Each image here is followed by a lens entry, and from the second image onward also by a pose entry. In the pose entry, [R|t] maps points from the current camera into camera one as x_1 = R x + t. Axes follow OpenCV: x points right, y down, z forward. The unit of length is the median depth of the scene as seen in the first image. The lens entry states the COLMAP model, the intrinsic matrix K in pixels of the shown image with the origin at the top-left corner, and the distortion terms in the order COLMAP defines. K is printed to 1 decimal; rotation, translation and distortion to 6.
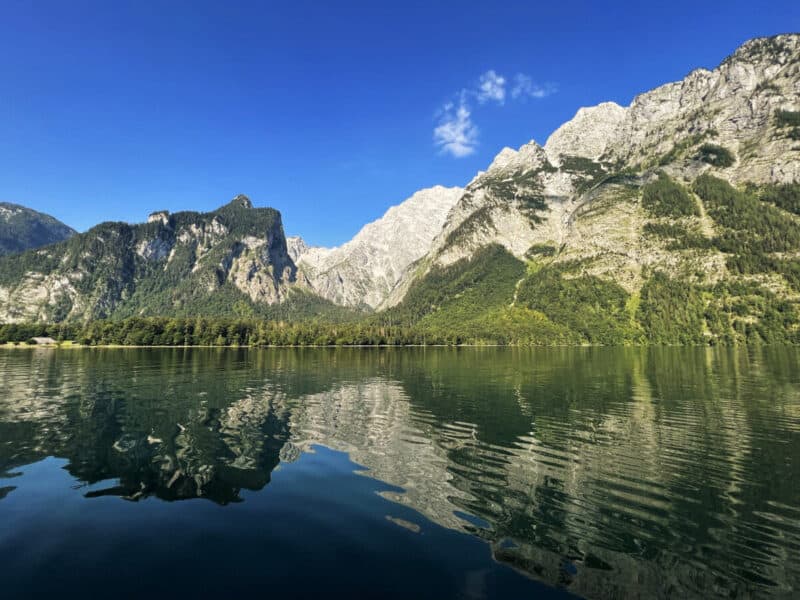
lens RADIAL K [[331.9, 0, 375.3], [0, 331.9, 305.9], [0, 0, 1]] dist [0.000696, 0.000589]
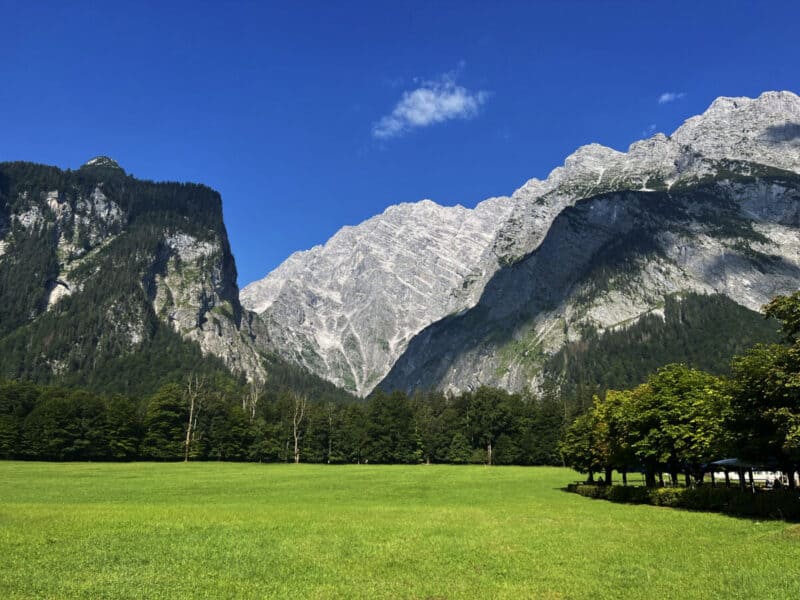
lens RADIAL K [[600.2, 0, 412.5], [0, 600.2, 306.1], [0, 0, 1]] dist [0.048899, -0.044886]
pose [[0.973989, 0.081967, 0.211252, -0.240323], [-0.045192, 0.983820, -0.173366, 0.016409], [-0.222044, 0.159310, 0.961934, 0.155335]]
